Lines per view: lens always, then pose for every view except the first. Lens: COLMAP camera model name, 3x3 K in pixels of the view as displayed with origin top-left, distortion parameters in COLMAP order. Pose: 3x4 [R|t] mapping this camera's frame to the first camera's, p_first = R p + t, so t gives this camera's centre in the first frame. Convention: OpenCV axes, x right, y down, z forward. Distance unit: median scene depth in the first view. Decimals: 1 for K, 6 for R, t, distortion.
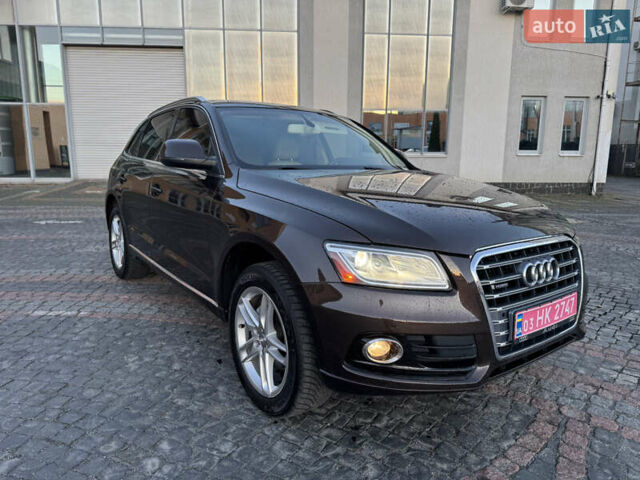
lens RADIAL K [[466.1, 0, 320.0], [0, 466.1, 240.0], [0, 0, 1]] dist [-0.000523, -0.005613]
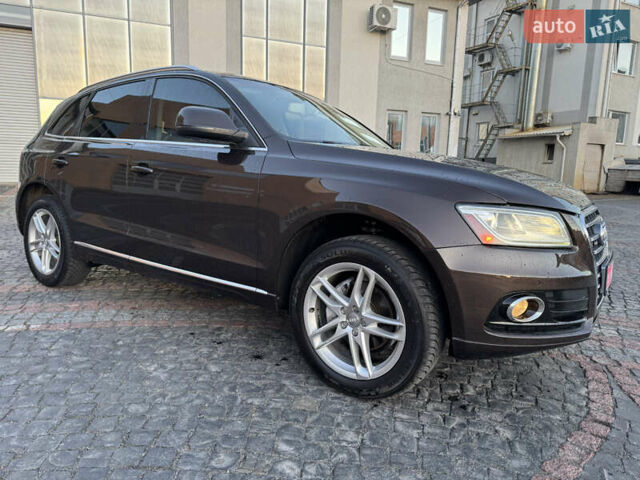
lens RADIAL K [[463.3, 0, 320.0], [0, 463.3, 250.1], [0, 0, 1]] dist [0.007181, -0.012101]
pose [[0.945669, -0.038993, 0.322784, -0.296239], [0.040370, 0.999182, 0.002433, 0.044714], [-0.322615, 0.010730, 0.946470, 0.093961]]
